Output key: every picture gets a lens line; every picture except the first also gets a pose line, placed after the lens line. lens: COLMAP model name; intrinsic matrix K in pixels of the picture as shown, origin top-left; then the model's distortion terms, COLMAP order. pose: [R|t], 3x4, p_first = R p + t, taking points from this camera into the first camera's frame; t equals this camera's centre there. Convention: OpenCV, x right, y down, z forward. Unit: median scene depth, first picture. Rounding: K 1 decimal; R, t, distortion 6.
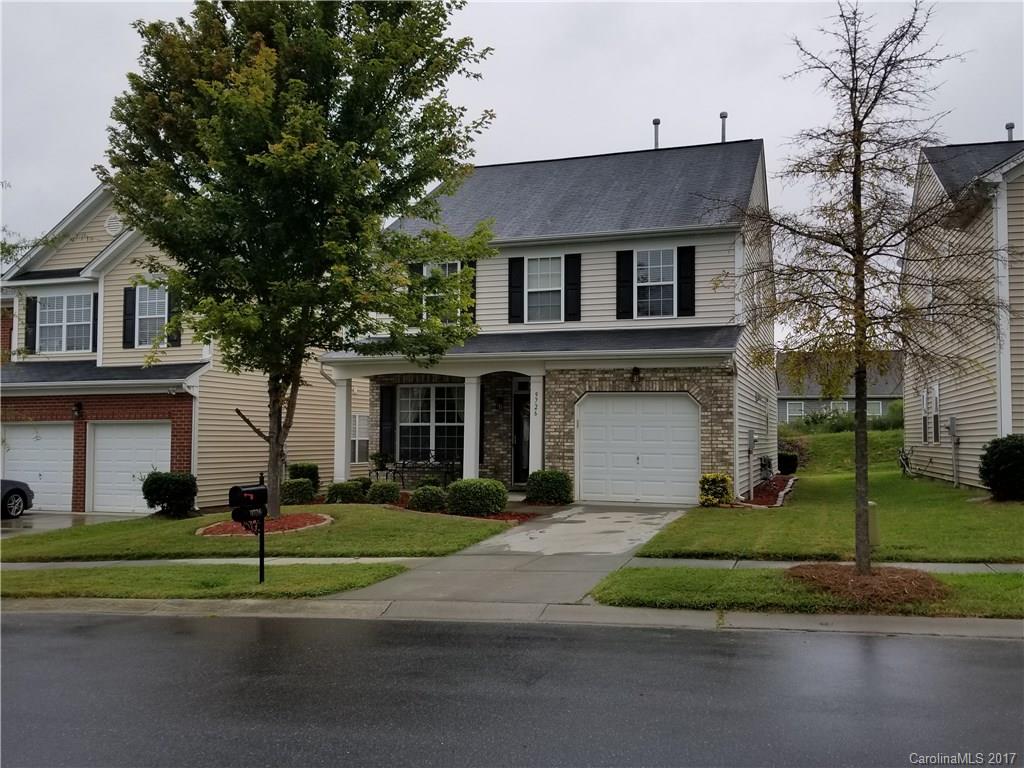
lens RADIAL K [[928.8, 0, 512.3], [0, 928.8, 408.7], [0, 0, 1]] dist [0.002236, -0.000390]
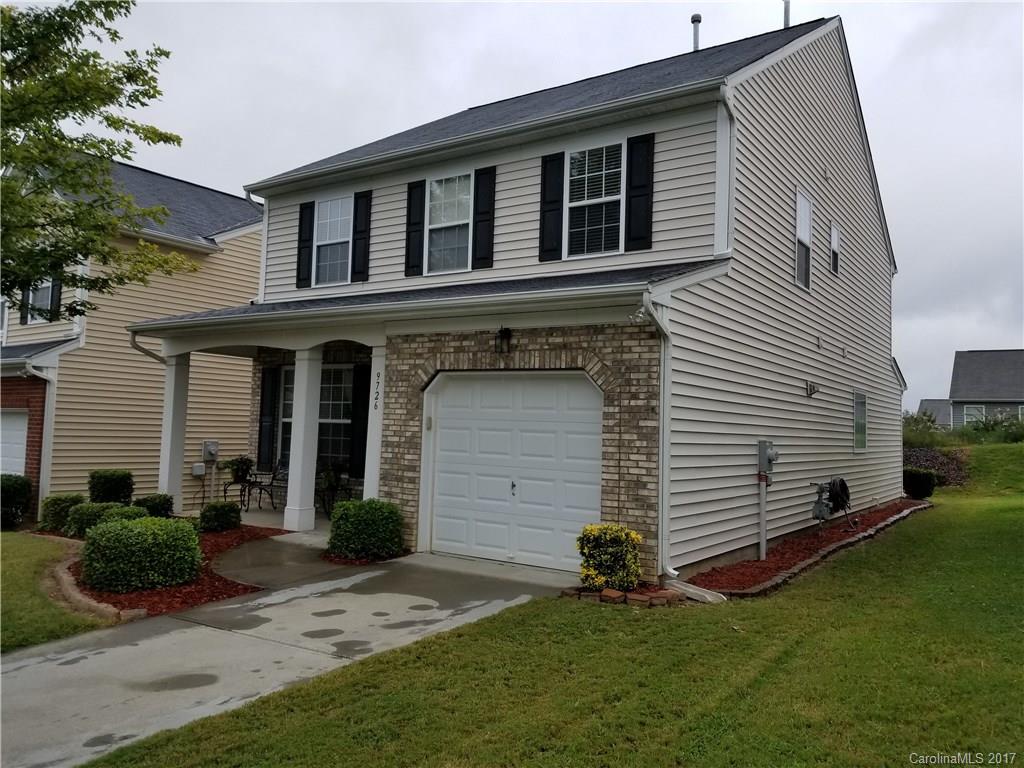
lens RADIAL K [[804.4, 0, 512.0], [0, 804.4, 384.0], [0, 0, 1]] dist [0.080974, -0.121338]
pose [[0.968367, 0.007705, -0.249410, 0.249713], [-0.015429, 0.999460, -0.029028, 0.004477], [0.249051, 0.031958, 0.967963, 0.493031]]
